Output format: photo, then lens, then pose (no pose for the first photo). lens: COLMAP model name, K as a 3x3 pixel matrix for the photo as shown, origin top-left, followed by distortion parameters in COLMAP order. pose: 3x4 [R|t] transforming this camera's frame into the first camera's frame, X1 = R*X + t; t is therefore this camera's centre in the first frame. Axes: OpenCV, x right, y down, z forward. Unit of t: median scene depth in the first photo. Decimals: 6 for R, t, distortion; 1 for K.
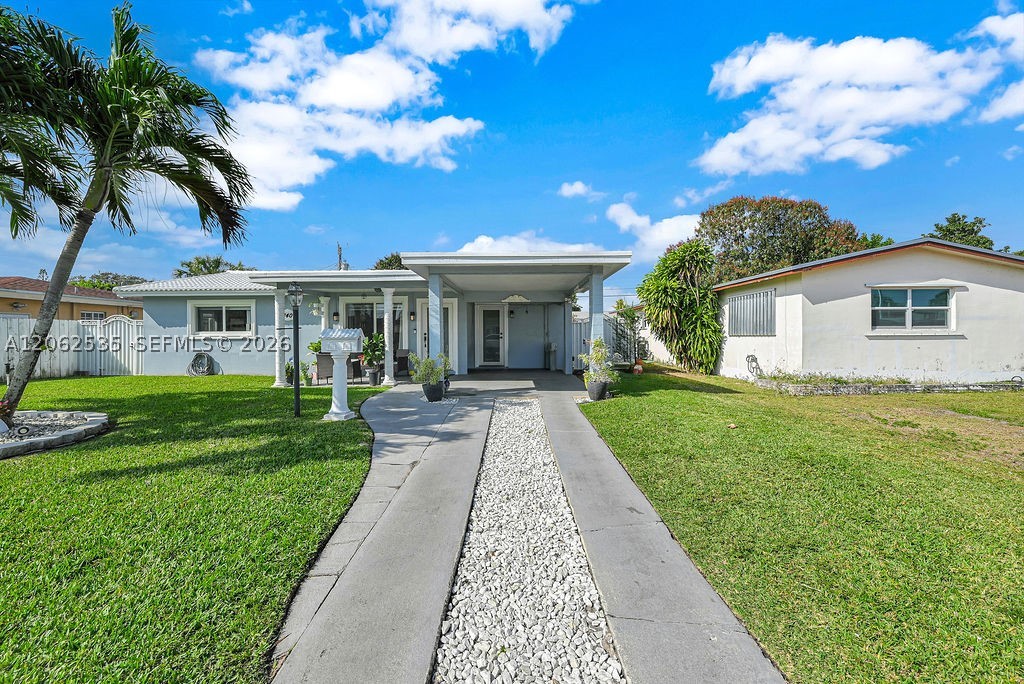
lens RADIAL K [[409.1, 0, 511.8], [0, 409.1, 350.2], [0, 0, 1]] dist [-0.002912, 0.000175]
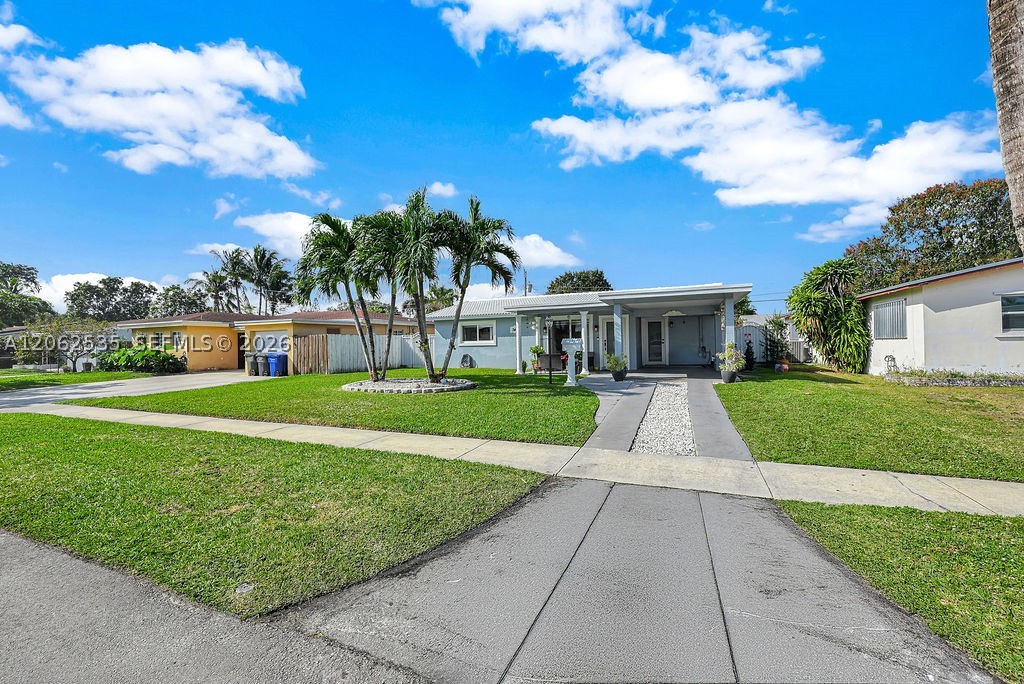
lens RADIAL K [[409.1, 0, 525.2], [0, 409.1, 345.8], [0, 0, 1]] dist [-0.002912, 0.000175]
pose [[0.936505, -0.008916, -0.350540, 0.023018], [-0.000725, 0.999625, -0.027361, 0.016637], [0.350653, 0.025878, 0.936148, -0.429751]]
